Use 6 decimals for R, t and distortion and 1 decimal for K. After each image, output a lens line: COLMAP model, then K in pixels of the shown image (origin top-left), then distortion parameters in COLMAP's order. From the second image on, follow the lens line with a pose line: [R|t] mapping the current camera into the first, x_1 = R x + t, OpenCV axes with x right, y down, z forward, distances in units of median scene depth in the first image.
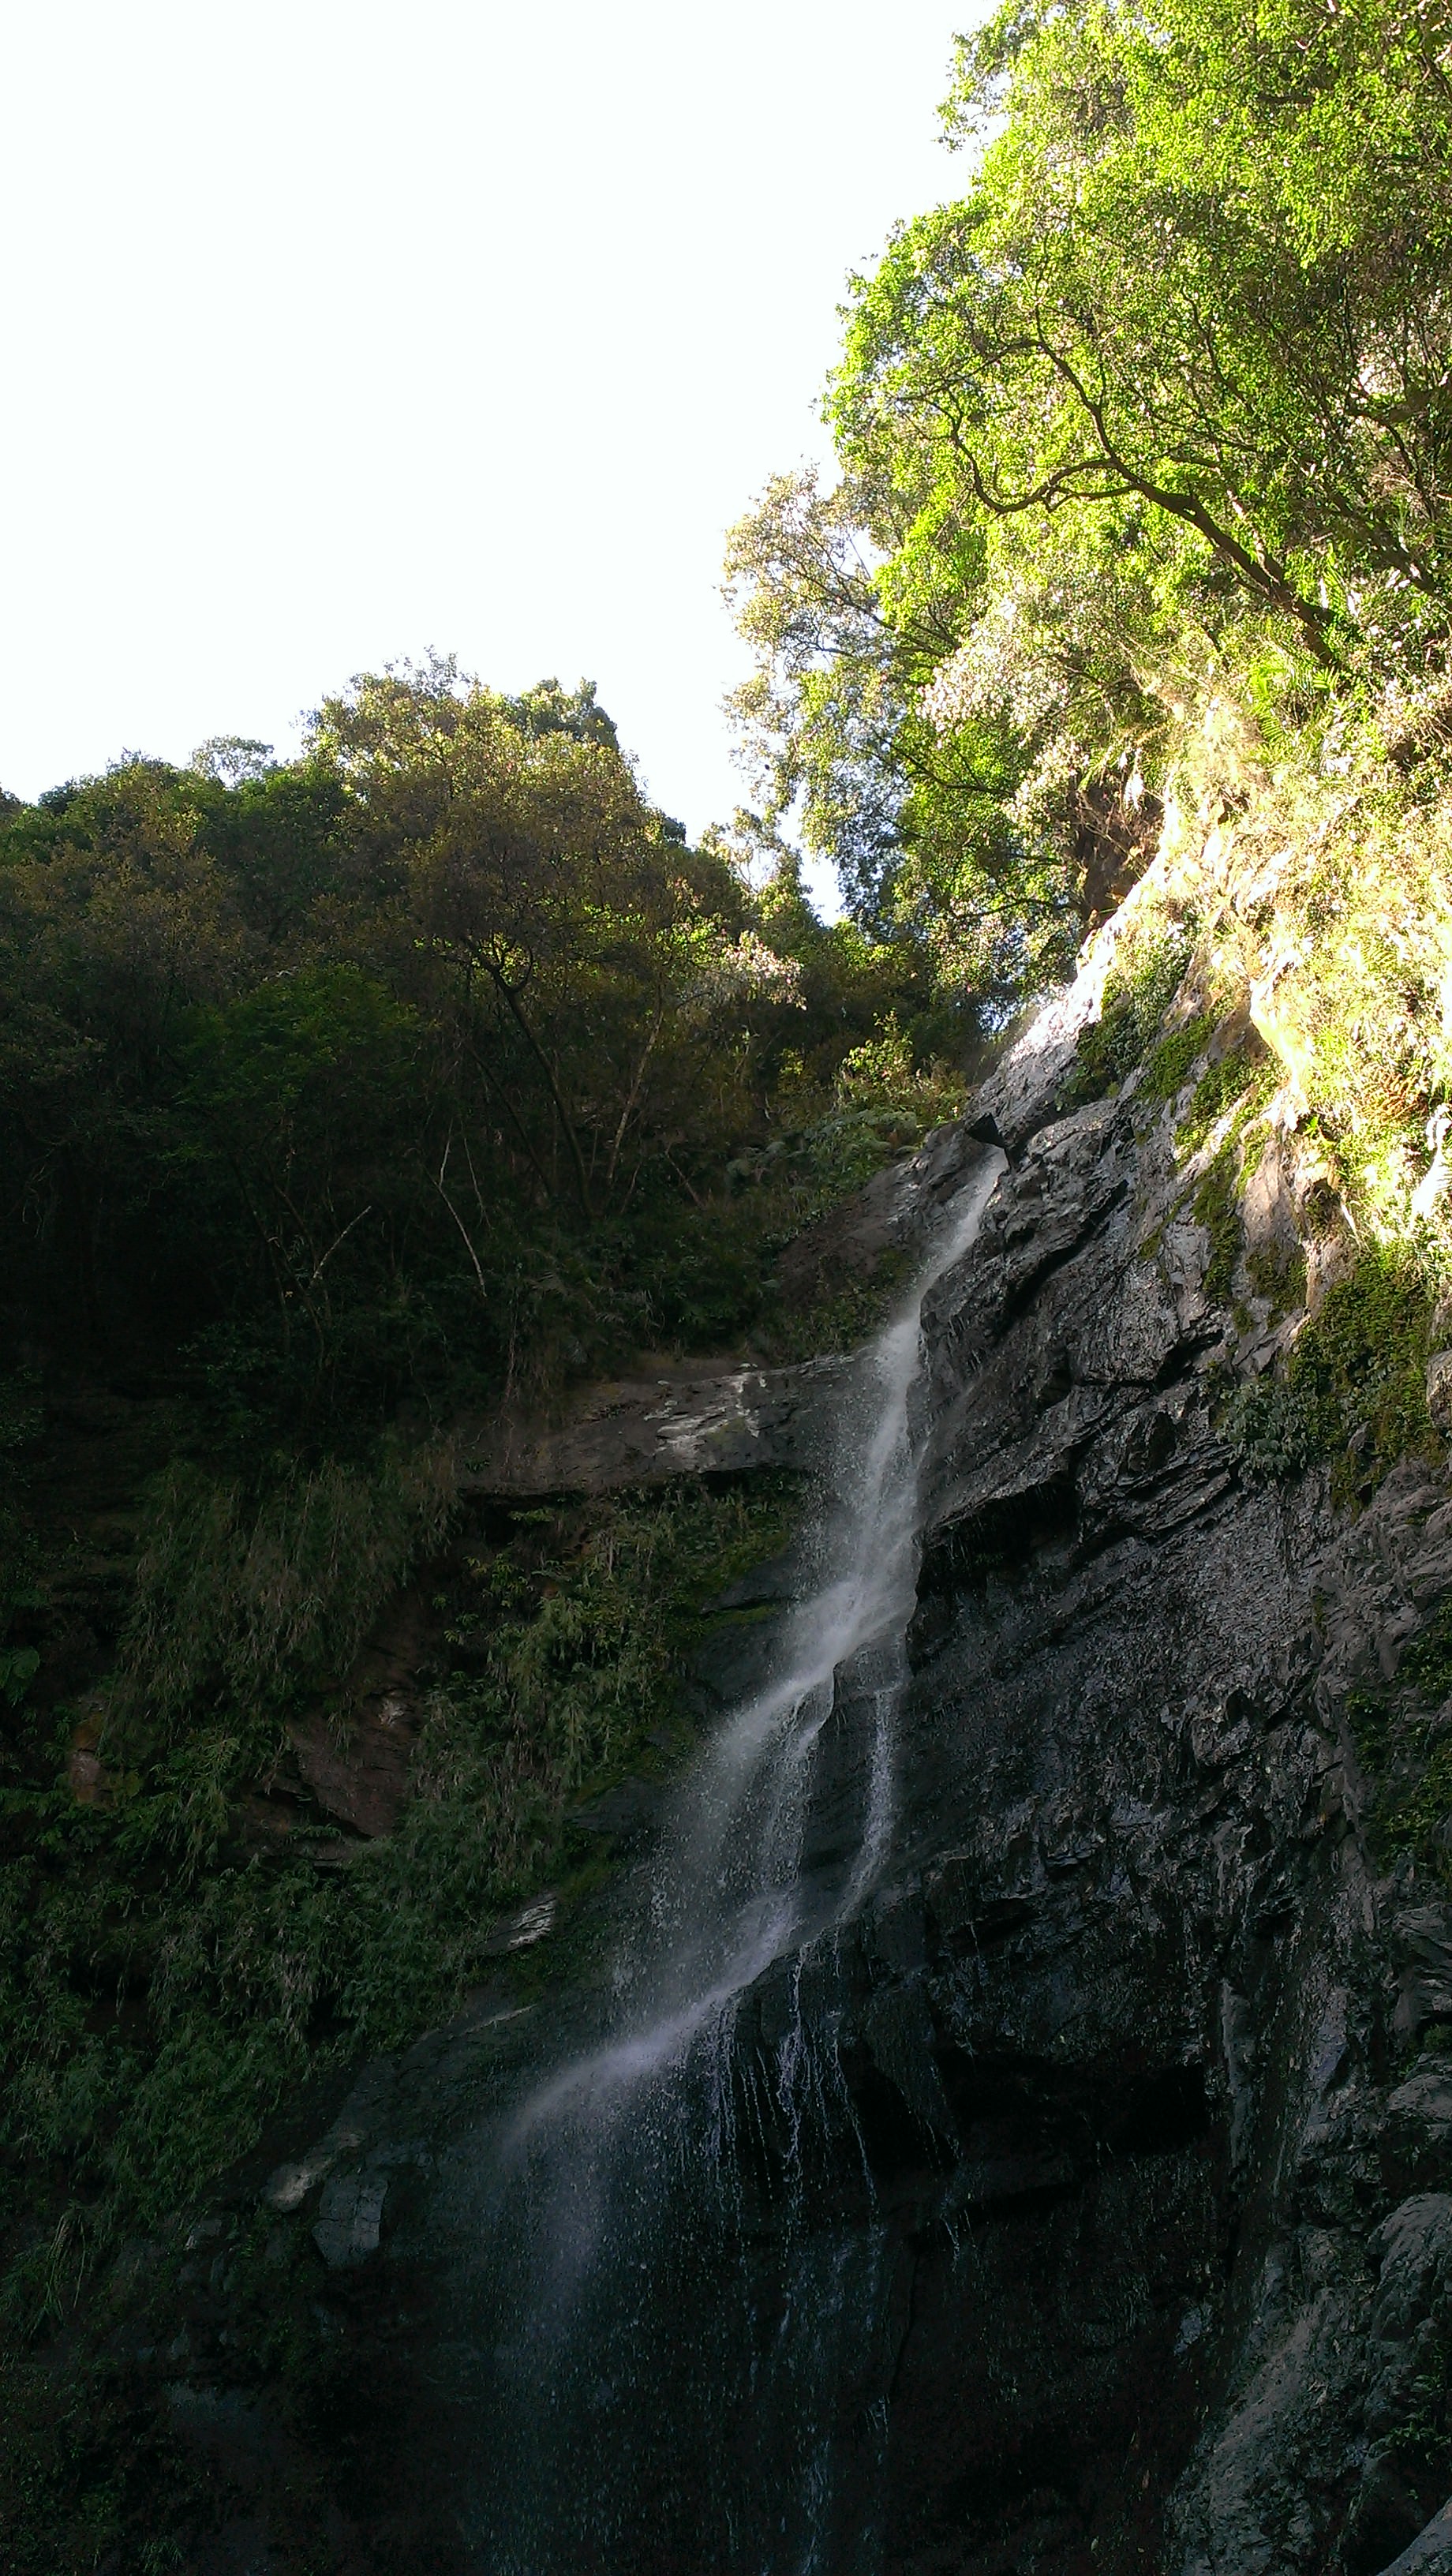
lens RADIAL K [[2059.1, 0, 738.7], [0, 2059.1, 1283.5], [0, 0, 1]] dist [0.165397, -0.270295]
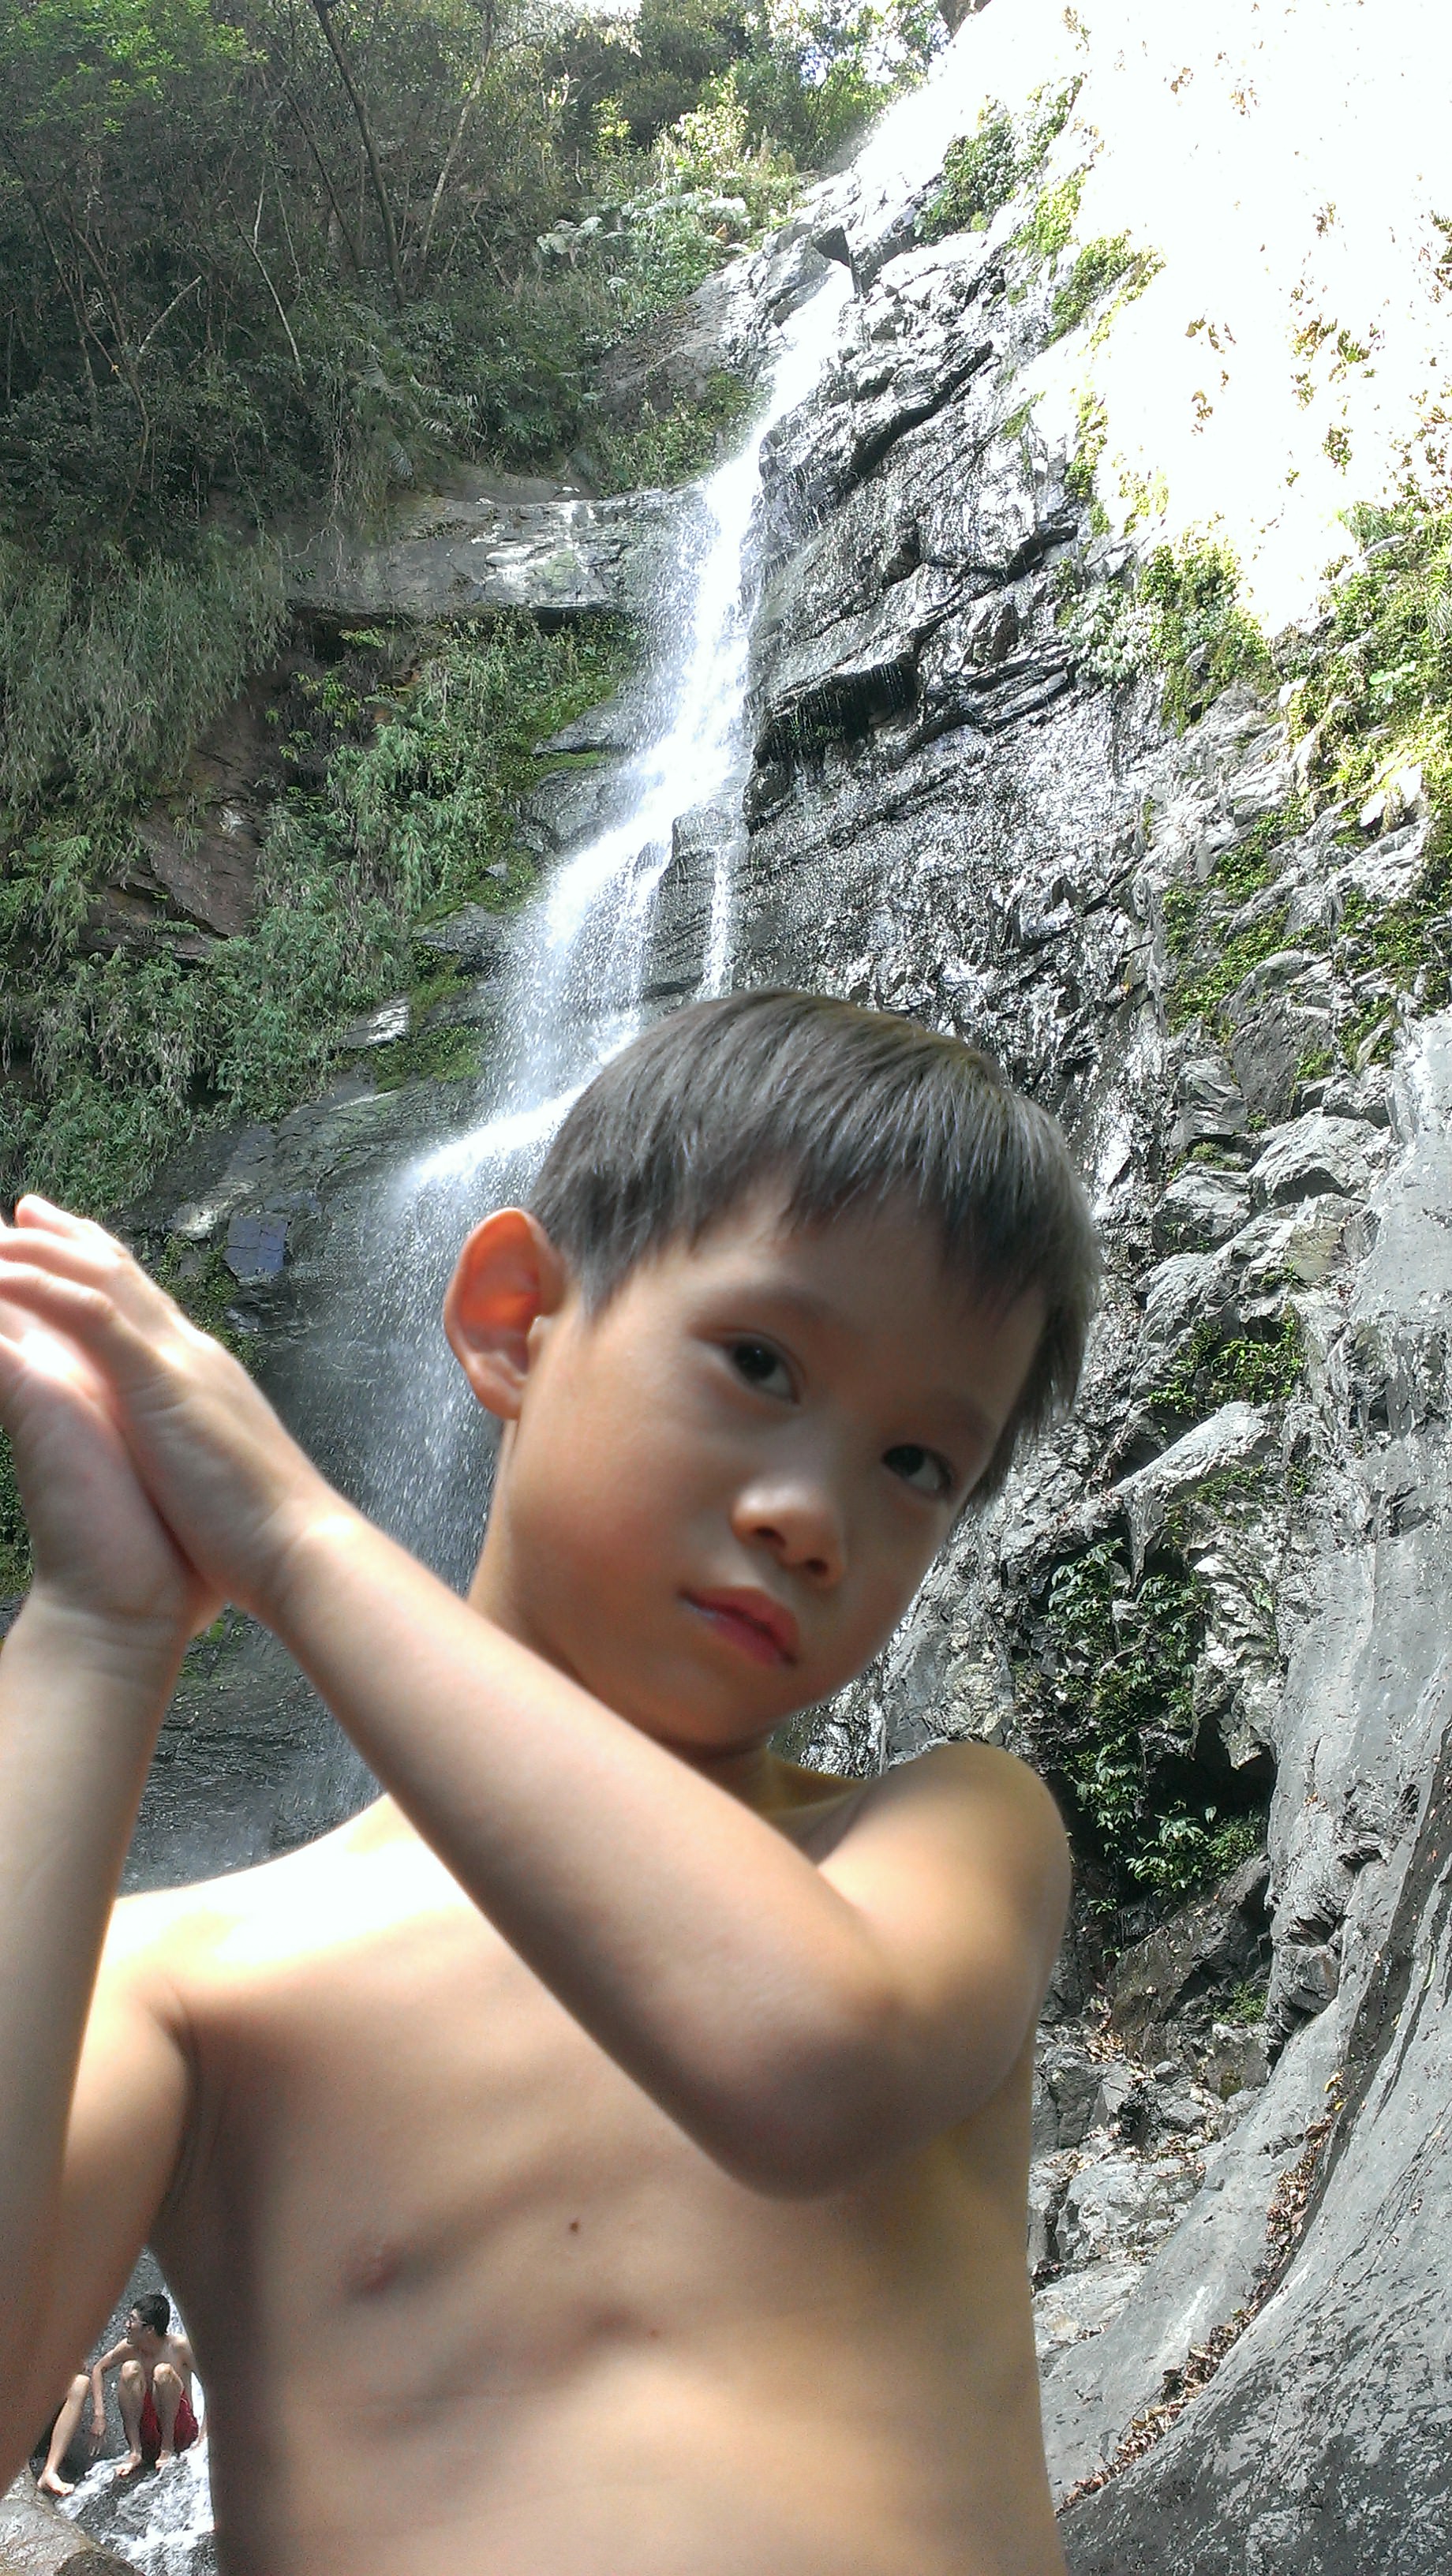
lens RADIAL K [[2059.1, 0, 738.7], [0, 2059.1, 1283.5], [0, 0, 1]] dist [0.165397, -0.270295]
pose [[0.987899, 0.043272, 0.148937, -0.074575], [-0.099851, 0.912257, 0.397261, -0.031207], [-0.118678, -0.407325, 0.905539, -0.098667]]
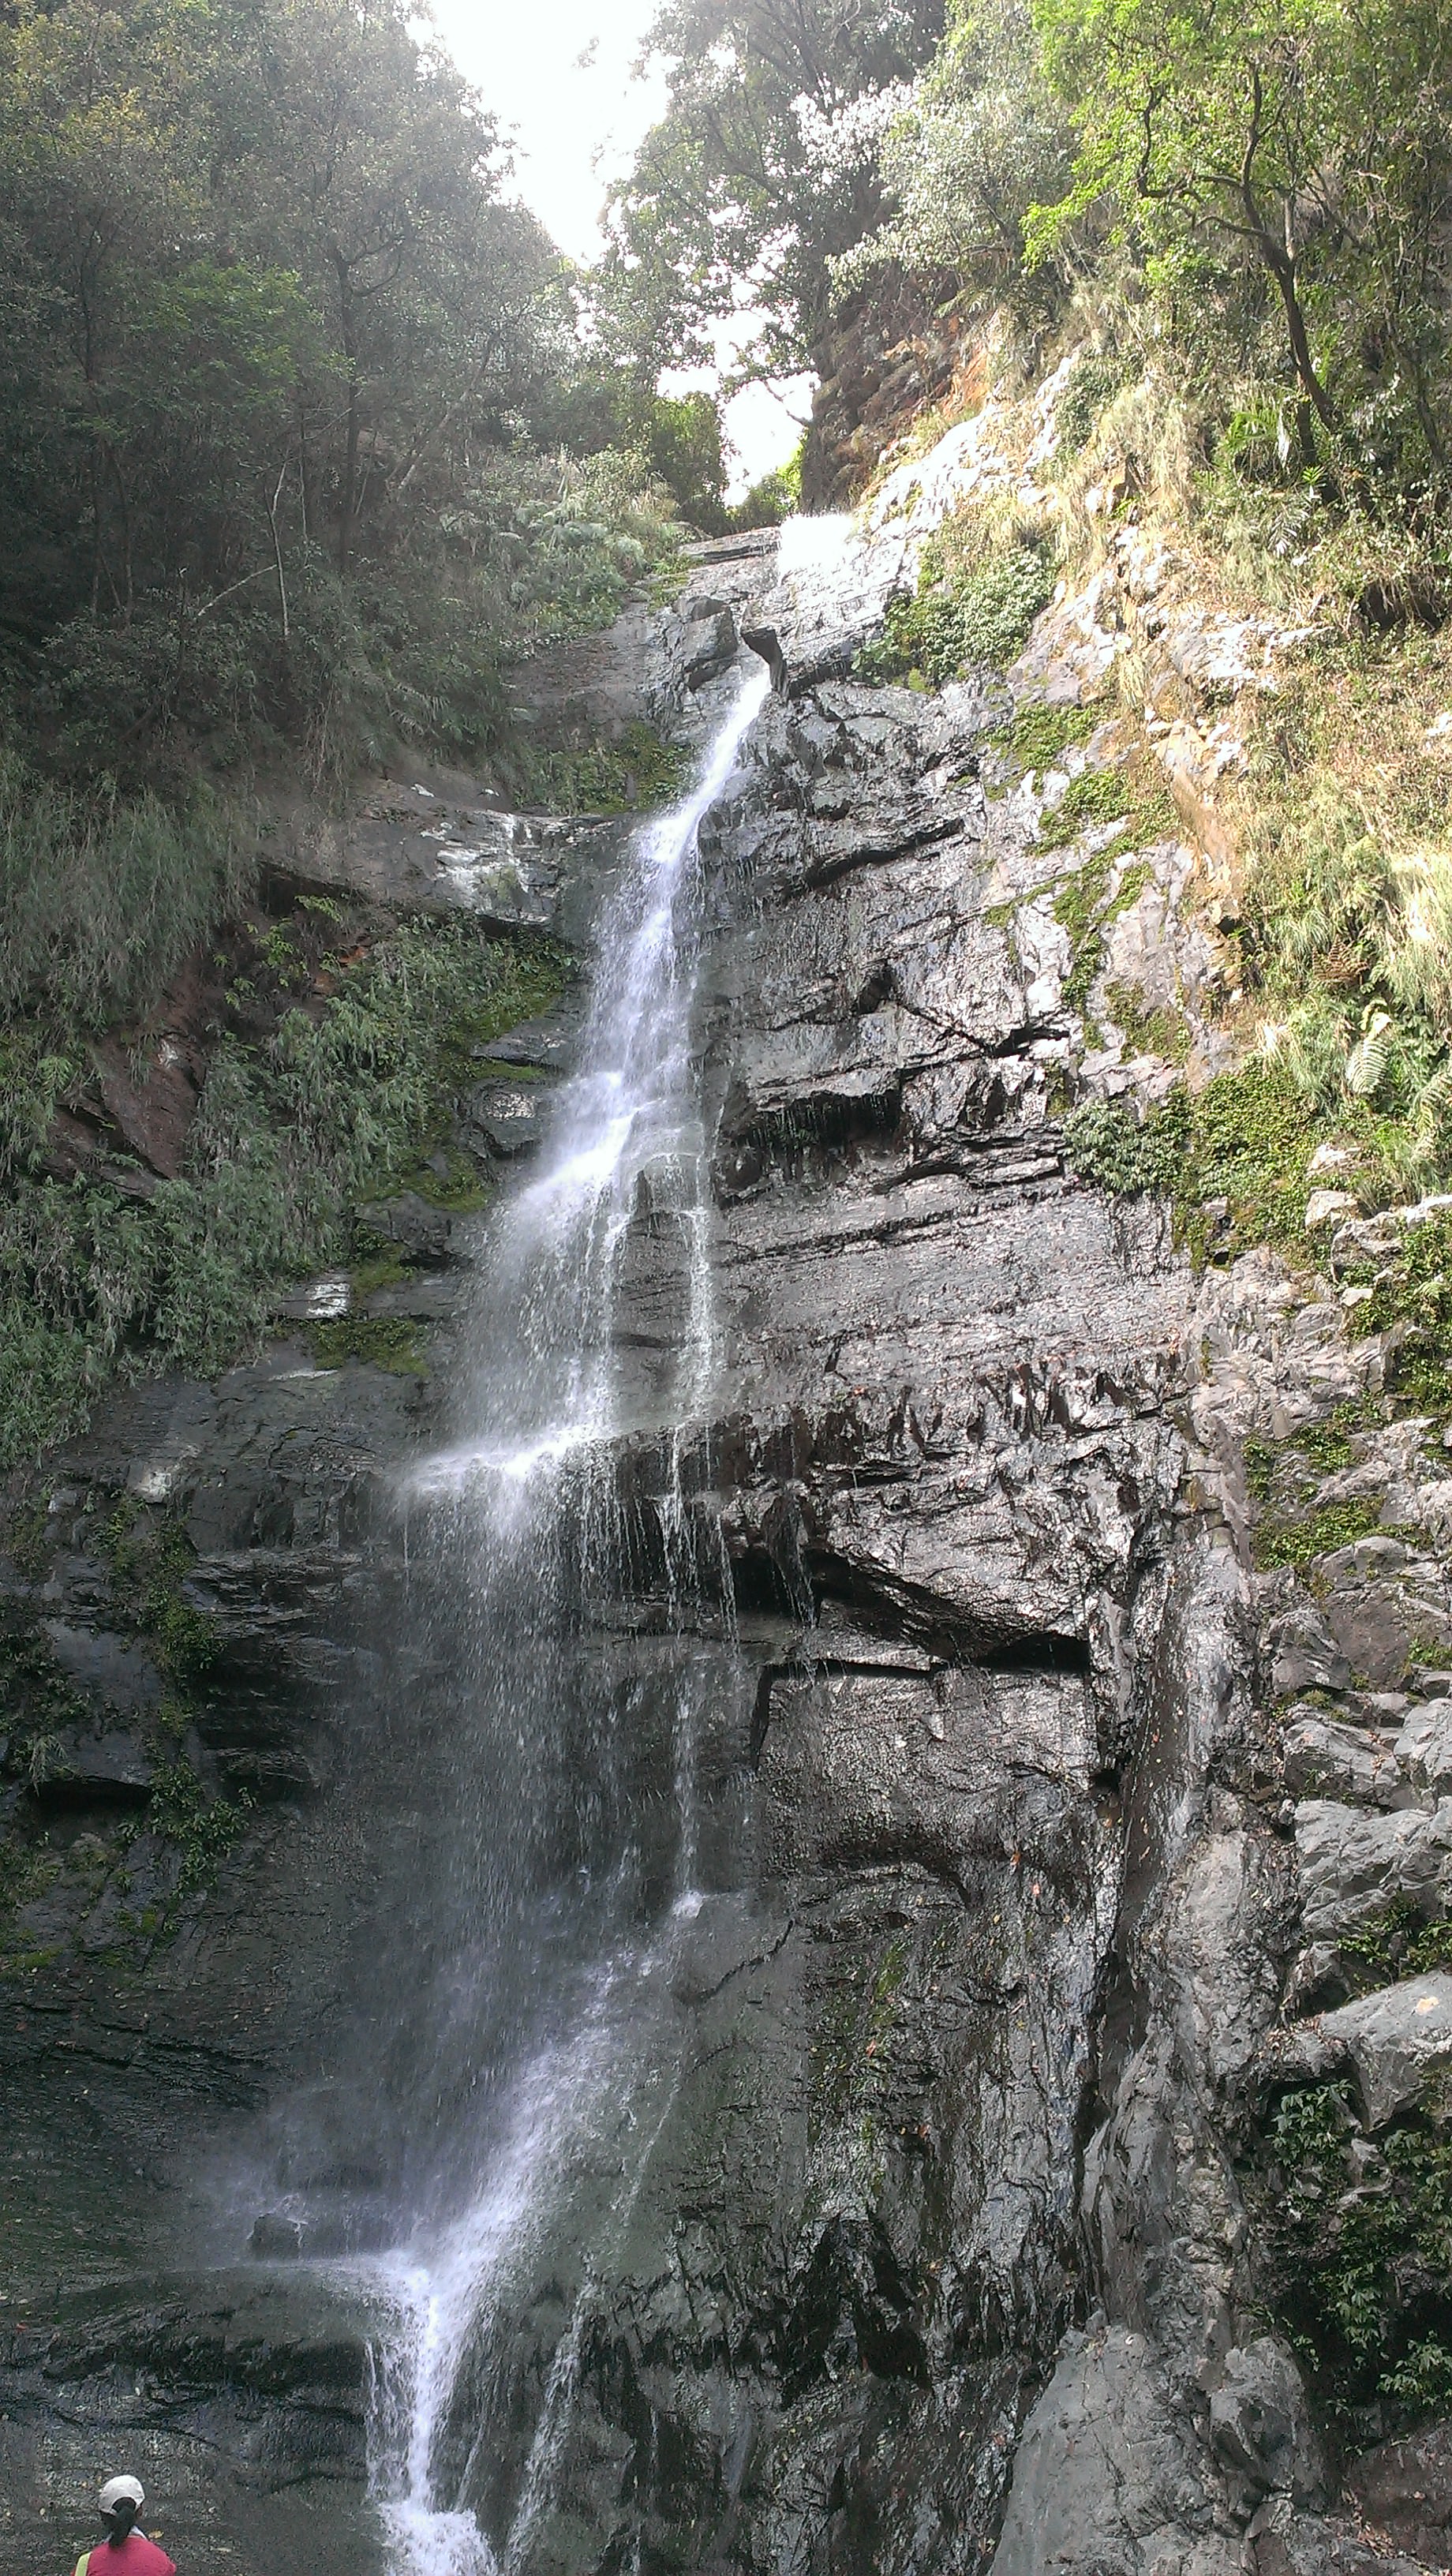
lens RADIAL K [[2059.1, 0, 738.7], [0, 2059.1, 1283.5], [0, 0, 1]] dist [0.165397, -0.270295]
pose [[0.889082, 0.241659, 0.388759, -0.358681], [-0.358454, 0.895747, 0.262963, -0.091102], [-0.284682, -0.373147, 0.883016, -0.086053]]
